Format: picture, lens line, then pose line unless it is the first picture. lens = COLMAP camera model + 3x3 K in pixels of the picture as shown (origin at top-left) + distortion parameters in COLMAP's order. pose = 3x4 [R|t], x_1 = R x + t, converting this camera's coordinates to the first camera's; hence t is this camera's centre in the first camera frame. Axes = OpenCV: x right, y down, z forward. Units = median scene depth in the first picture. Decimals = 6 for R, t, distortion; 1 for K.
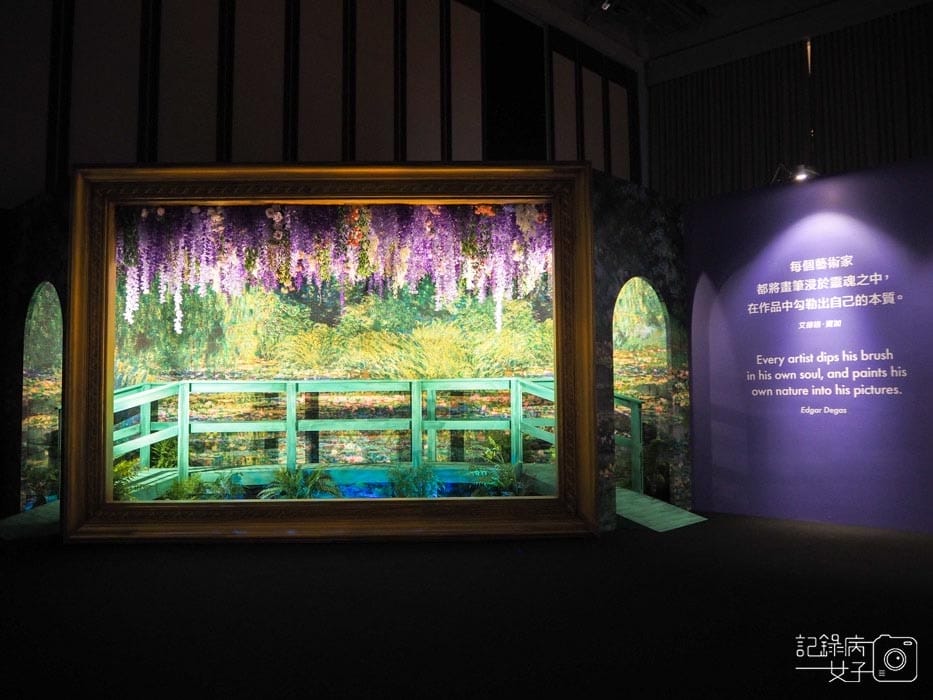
lens RADIAL K [[787.0, 0, 461.8], [0, 787.0, 344.3], [0, 0, 1]] dist [-0.047051, 0.001920]
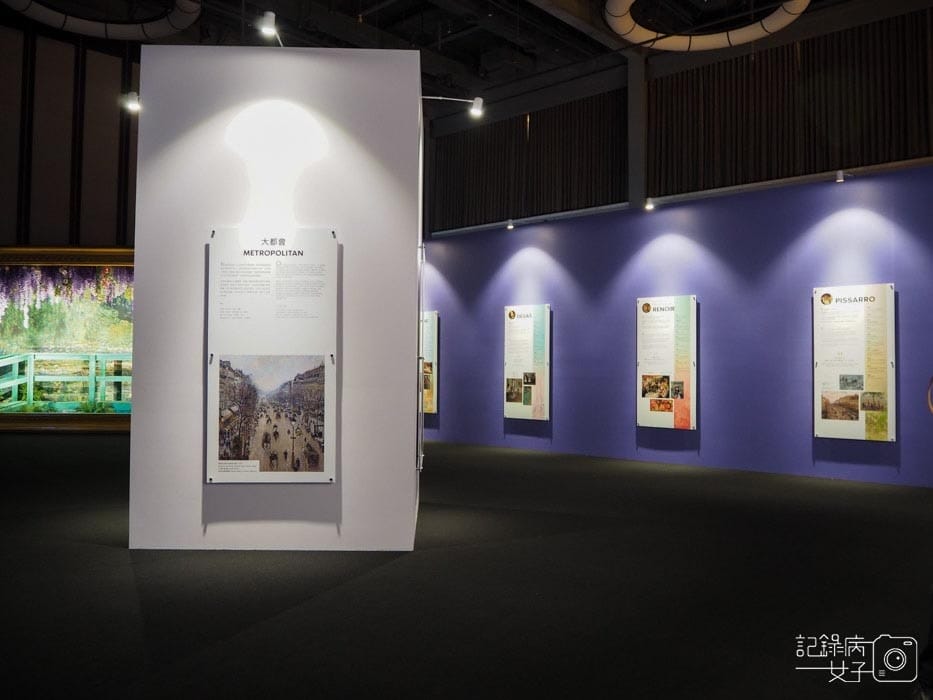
lens RADIAL K [[787.0, 0, 470.8], [0, 787.0, 342.0], [0, 0, 1]] dist [-0.047051, 0.001920]
pose [[0.999732, 0.015711, 0.017005, 0.564934], [-0.016281, 0.999291, 0.033933, -0.050932], [-0.016460, -0.034201, 0.999279, -0.736291]]
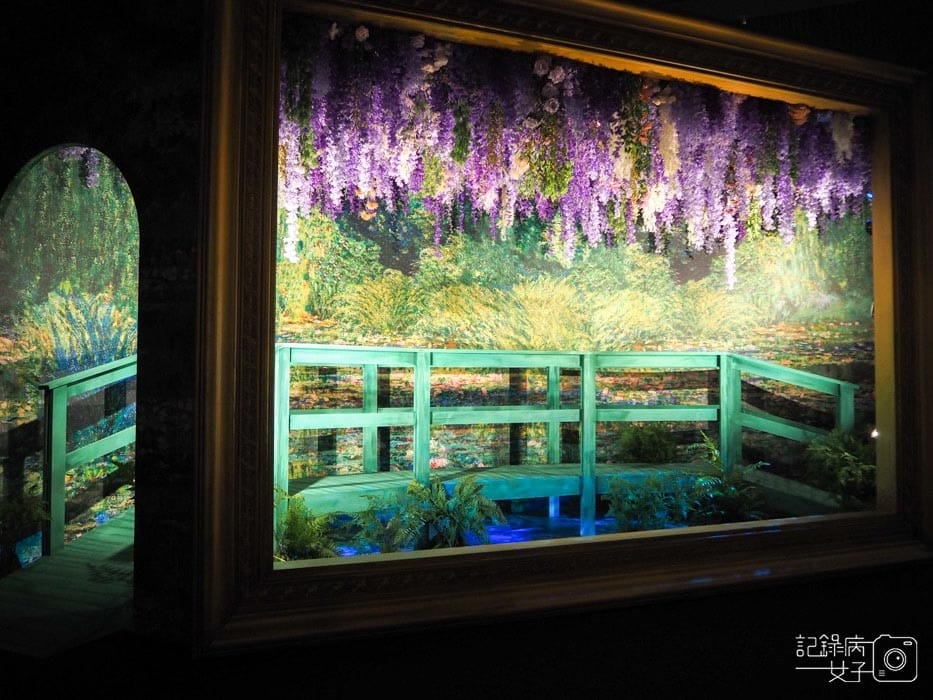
lens RADIAL K [[787.0, 0, 468.0], [0, 787.0, 344.5], [0, 0, 1]] dist [-0.047051, 0.001920]
pose [[0.935647, 0.027904, 0.351834, -0.371279], [-0.034470, 0.999329, 0.012411, 0.029879], [-0.351251, -0.023740, 0.935980, 0.331939]]
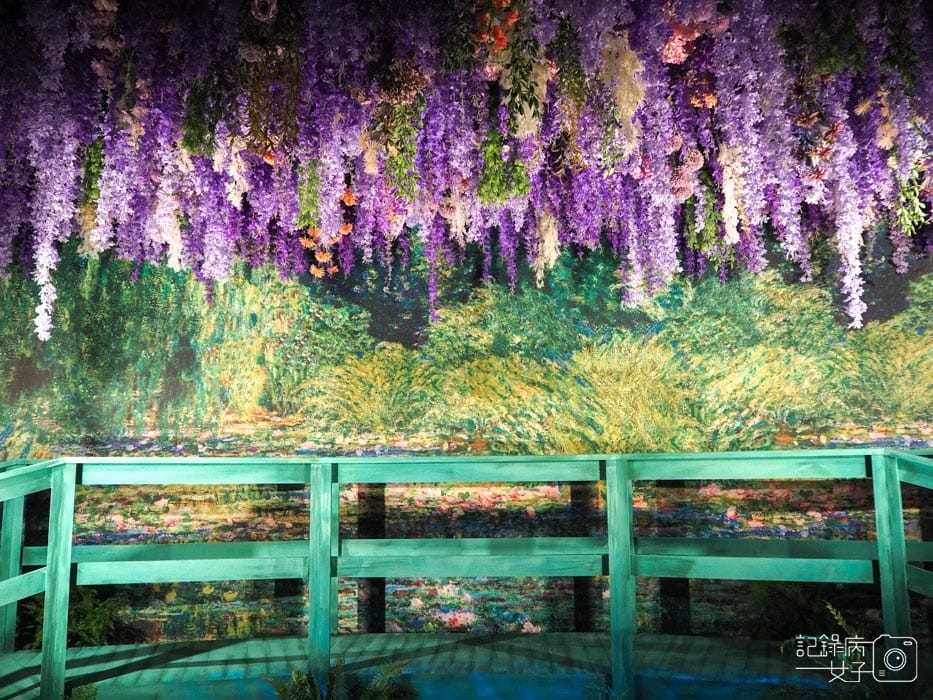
lens RADIAL K [[787.0, 0, 466.5], [0, 787.0, 346.5], [0, 0, 1]] dist [-0.047051, 0.001920]
pose [[0.997043, -0.011381, -0.076002, -0.094508], [0.004722, 0.996177, -0.087234, 0.021254], [0.076705, 0.086617, 0.993284, 0.515499]]
